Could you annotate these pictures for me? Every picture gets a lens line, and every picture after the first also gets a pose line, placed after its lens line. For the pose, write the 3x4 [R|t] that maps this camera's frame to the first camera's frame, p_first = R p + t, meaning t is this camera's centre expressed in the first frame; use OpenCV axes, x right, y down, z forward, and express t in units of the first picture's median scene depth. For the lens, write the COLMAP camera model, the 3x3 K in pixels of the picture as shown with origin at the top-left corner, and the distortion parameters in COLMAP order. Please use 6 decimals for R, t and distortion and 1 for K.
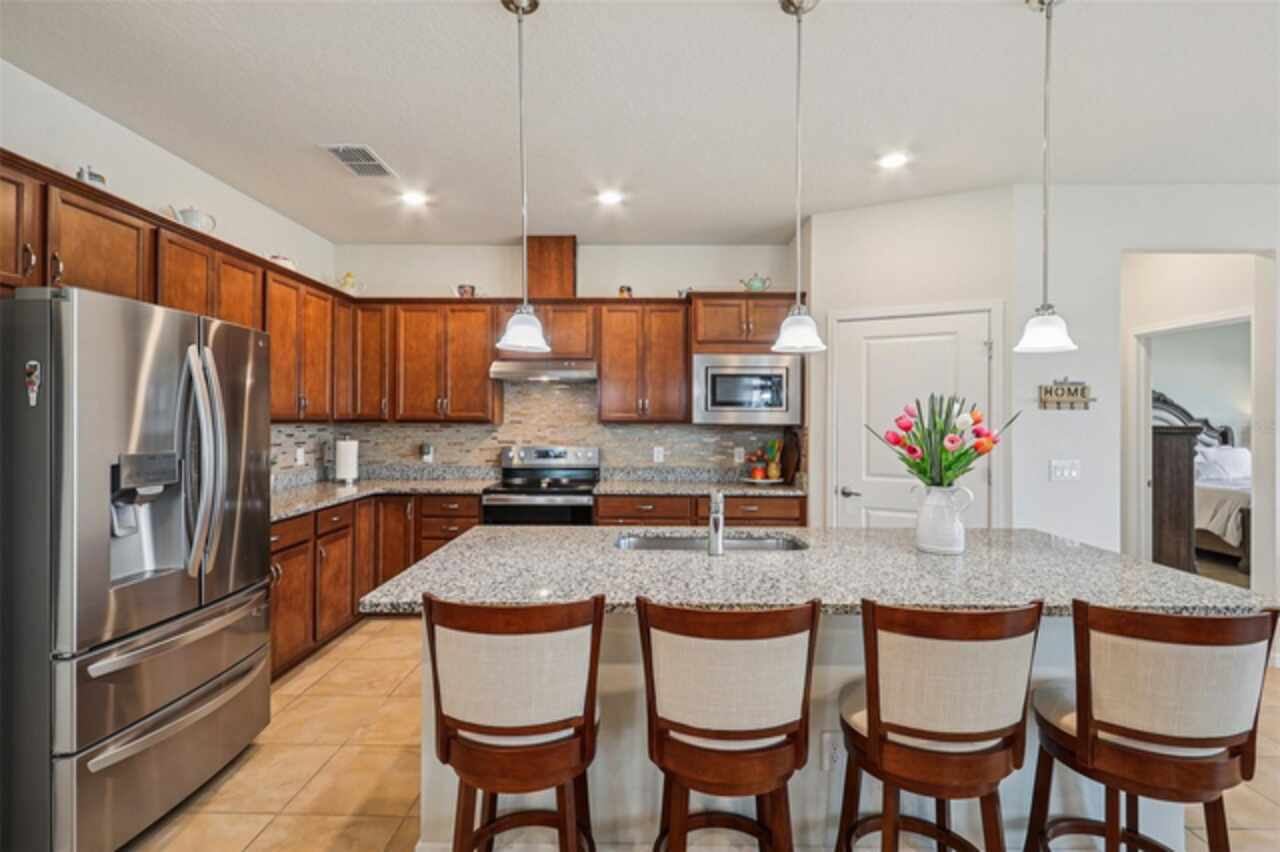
lens RADIAL K [[593.9, 0, 645.7], [0, 593.9, 419.2], [0, 0, 1]] dist [0.001204, 0.000227]
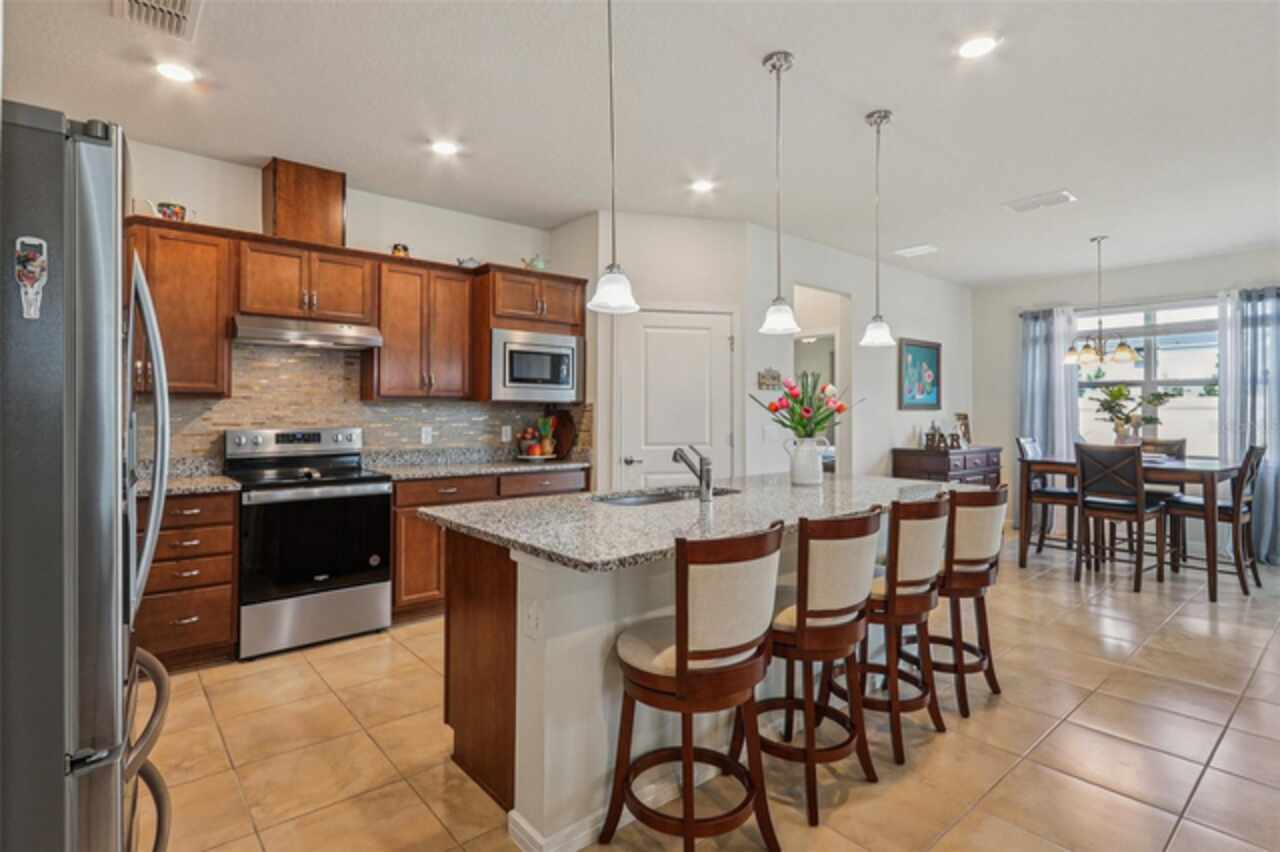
lens RADIAL K [[617.0, 0, 642.3], [0, 617.0, 411.8], [0, 0, 1]] dist [0.002768, 0.001048]
pose [[0.763460, -0.003334, 0.645846, -0.362085], [0.002418, 0.999994, 0.002304, 0.023724], [-0.645850, -0.000197, 0.763464, 0.072314]]
